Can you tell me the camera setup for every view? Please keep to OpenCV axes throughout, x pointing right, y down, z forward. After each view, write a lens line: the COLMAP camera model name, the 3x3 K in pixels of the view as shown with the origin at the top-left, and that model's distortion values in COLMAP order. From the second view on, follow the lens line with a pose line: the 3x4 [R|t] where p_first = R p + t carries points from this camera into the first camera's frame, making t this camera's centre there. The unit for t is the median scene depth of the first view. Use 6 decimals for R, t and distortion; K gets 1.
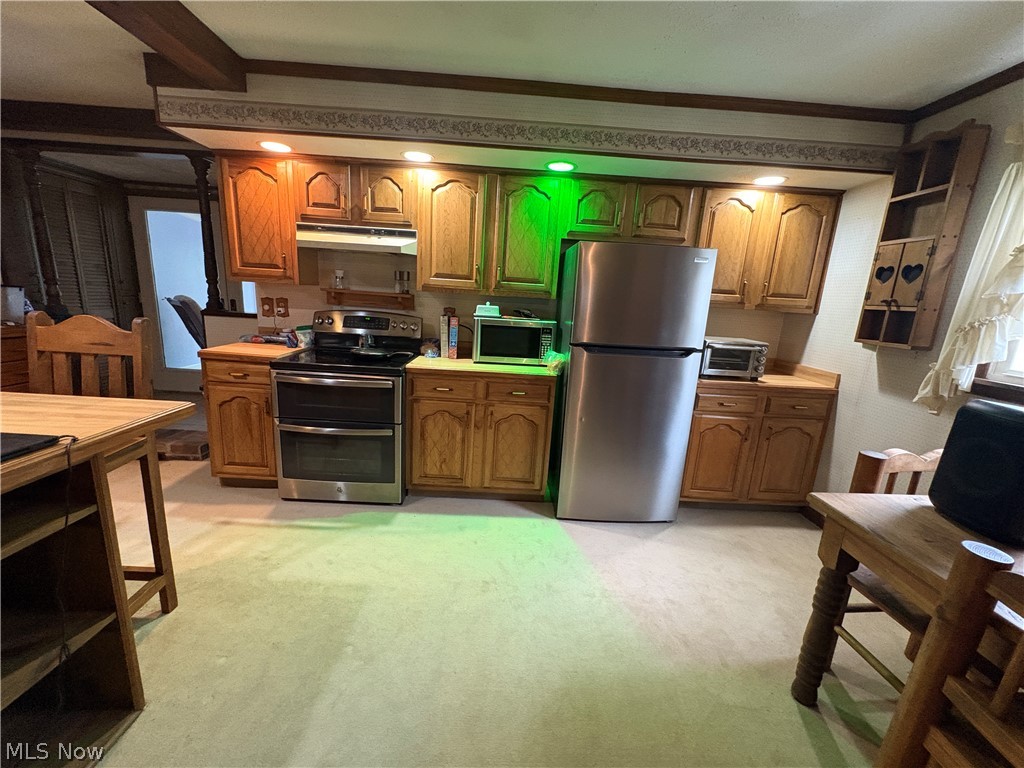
lens RADIAL K [[406.4, 0, 511.1], [0, 406.4, 385.6], [0, 0, 1]] dist [0.000183, -0.000714]
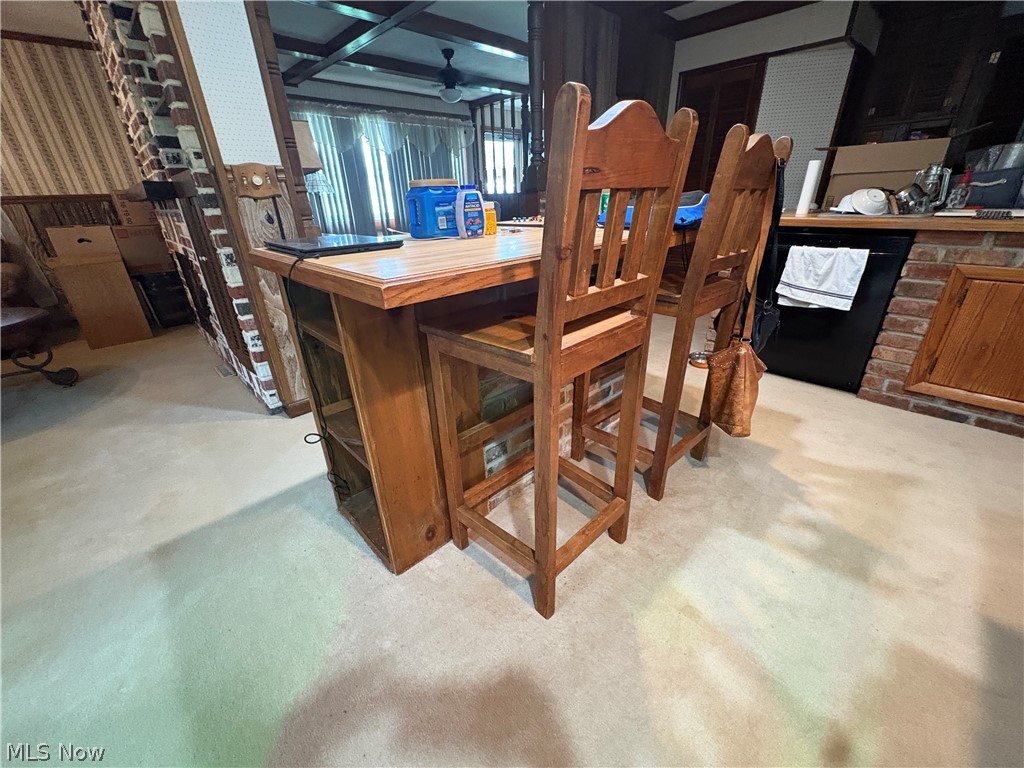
lens RADIAL K [[406.4, 0, 515.6], [0, 406.4, 383.6], [0, 0, 1]] dist [0.000183, -0.000714]
pose [[-0.726092, 0.255779, -0.638253, -0.316300], [-0.158487, 0.840987, 0.517323, -0.070670], [0.669083, 0.476779, -0.570096, 0.779949]]
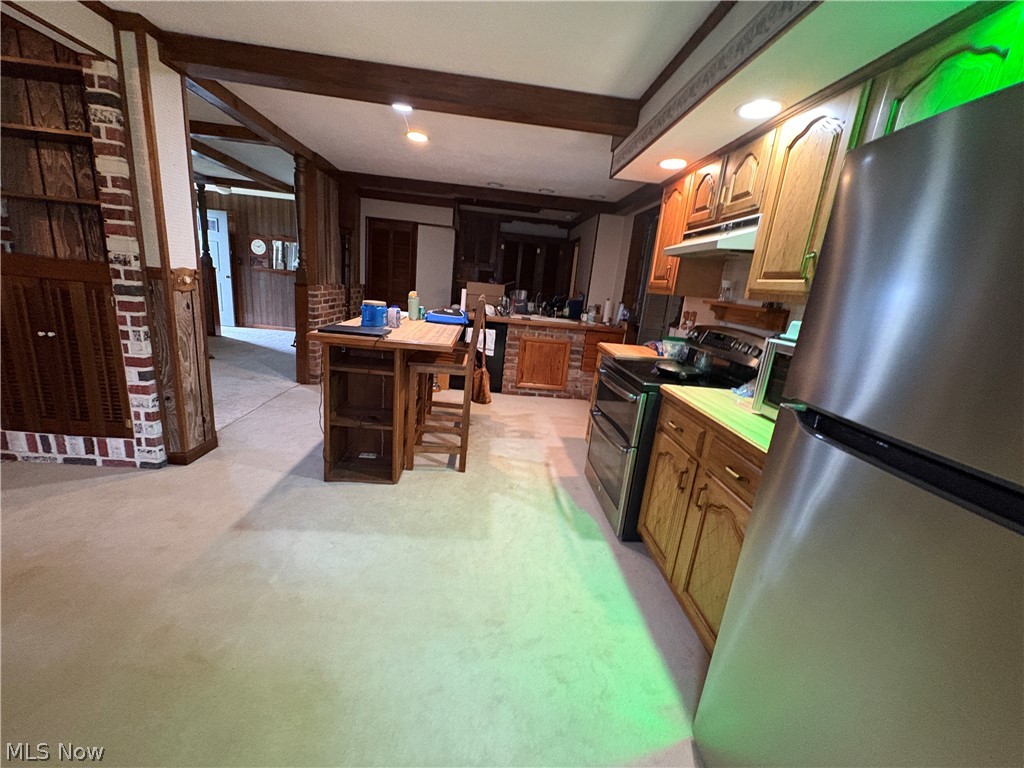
lens RADIAL K [[406.4, 0, 509.2], [0, 406.4, 384.5], [0, 0, 1]] dist [0.000183, -0.000714]
pose [[0.049793, 0.192713, -0.979991, 0.507887], [-0.302439, 0.938049, 0.169099, -0.091764], [0.951867, 0.287967, 0.104992, 0.602708]]
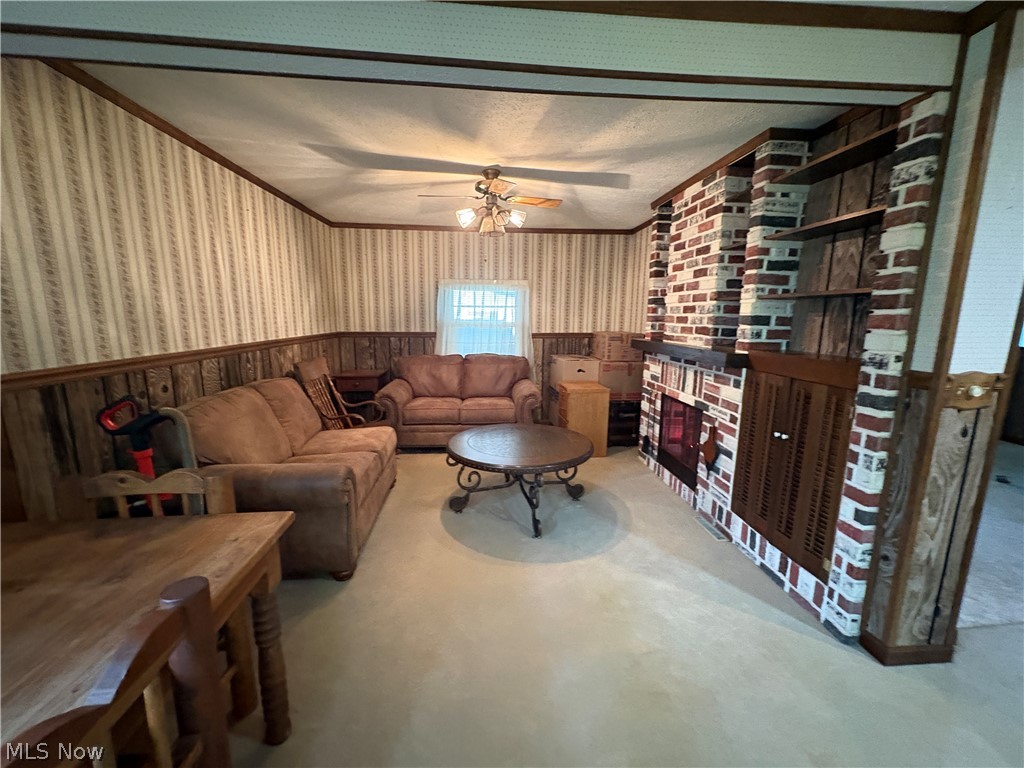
lens RADIAL K [[406.4, 0, 516.1], [0, 406.4, 386.6], [0, 0, 1]] dist [0.000183, -0.000714]
pose [[-0.994739, -0.050807, -0.088960, 0.178165], [-0.080710, 0.923478, 0.375066, -0.101455], [0.063097, 0.380272, -0.922720, 0.393429]]
